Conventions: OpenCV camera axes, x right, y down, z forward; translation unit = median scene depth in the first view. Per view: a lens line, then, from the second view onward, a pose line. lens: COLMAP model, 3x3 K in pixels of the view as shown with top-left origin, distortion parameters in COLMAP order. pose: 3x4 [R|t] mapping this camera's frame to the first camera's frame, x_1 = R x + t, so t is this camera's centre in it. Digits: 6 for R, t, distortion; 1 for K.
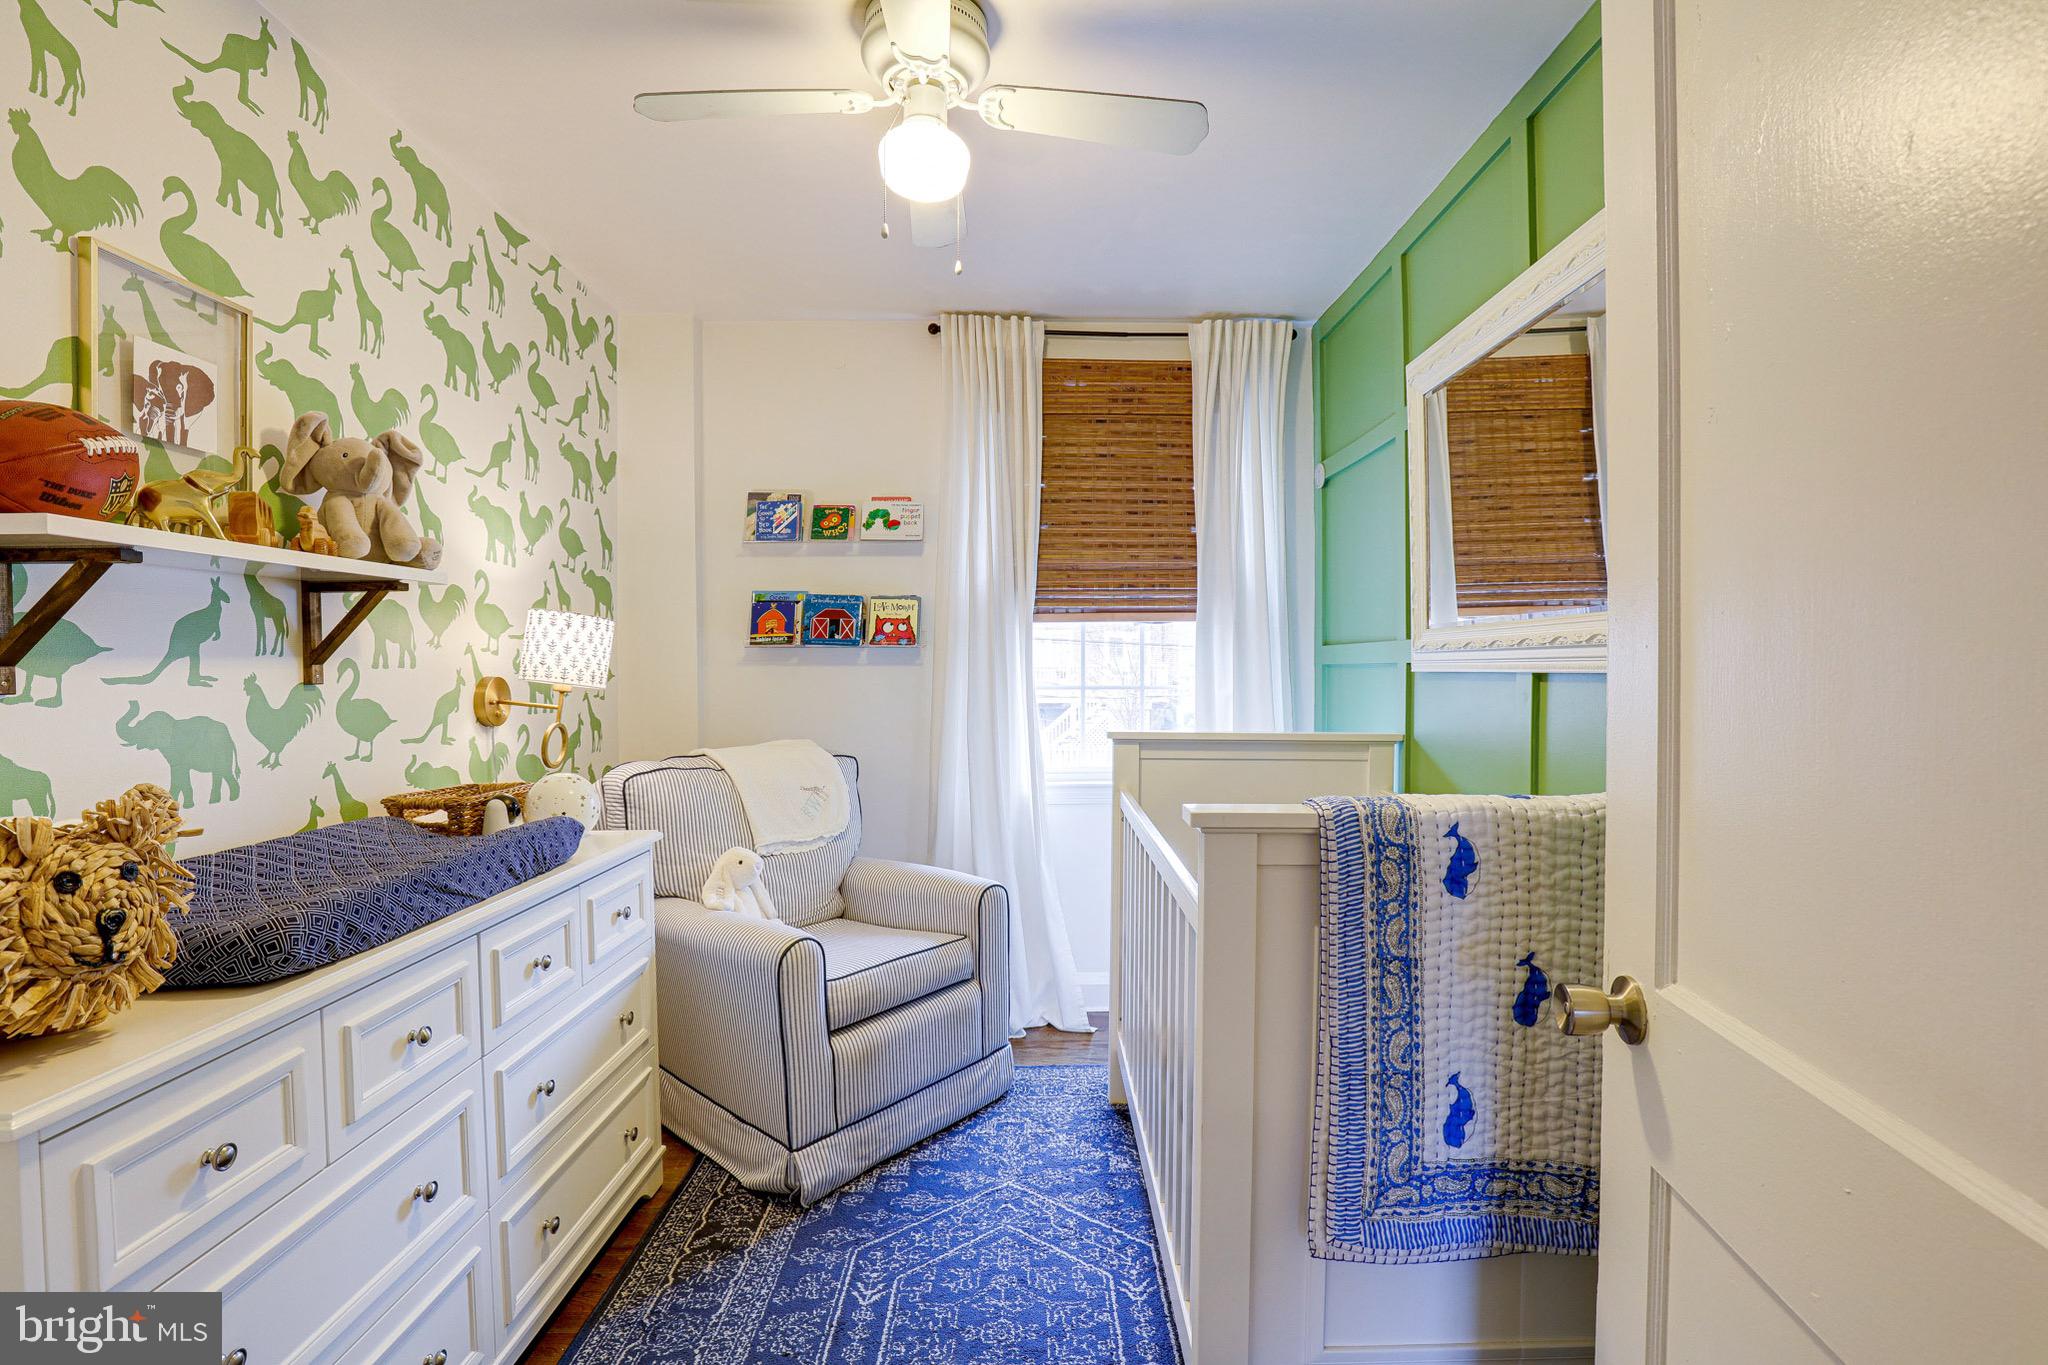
lens RADIAL K [[942.4, 0, 1041.1], [0, 942.4, 684.0], [0, 0, 1]] dist [-0.036171, 0.007979]
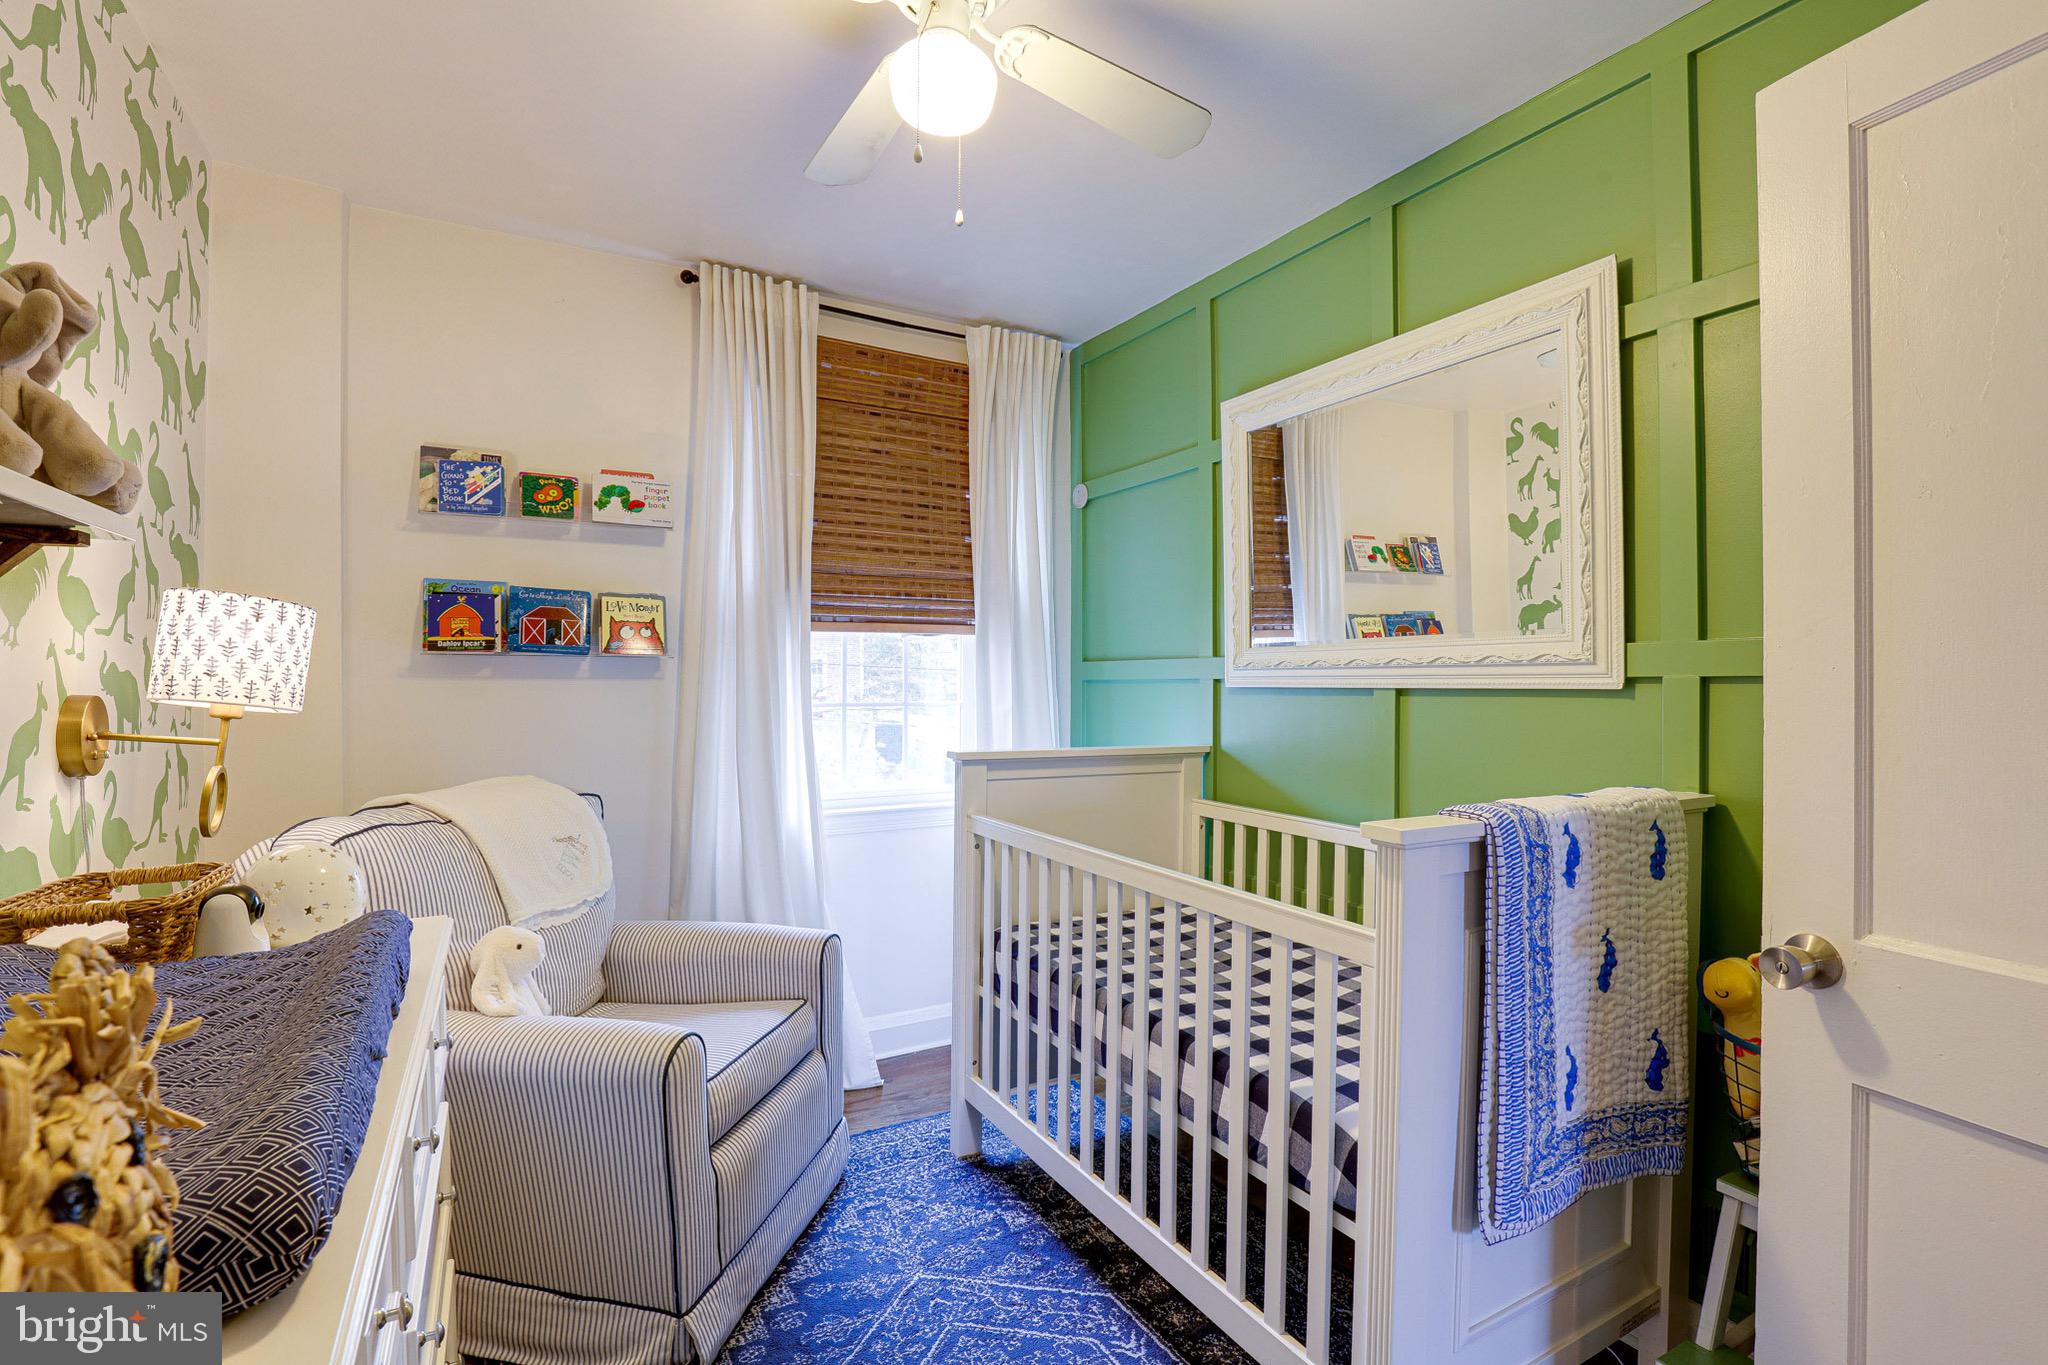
lens RADIAL K [[951.4, 0, 1055.9], [0, 951.4, 684.1], [0, 0, 1]] dist [-0.039232, 0.009178]
pose [[0.871905, 0.001606, 0.489672, -0.241100], [0.006089, 0.999882, -0.014120, -0.001999], [-0.489637, 0.015293, 0.871792, 0.114957]]
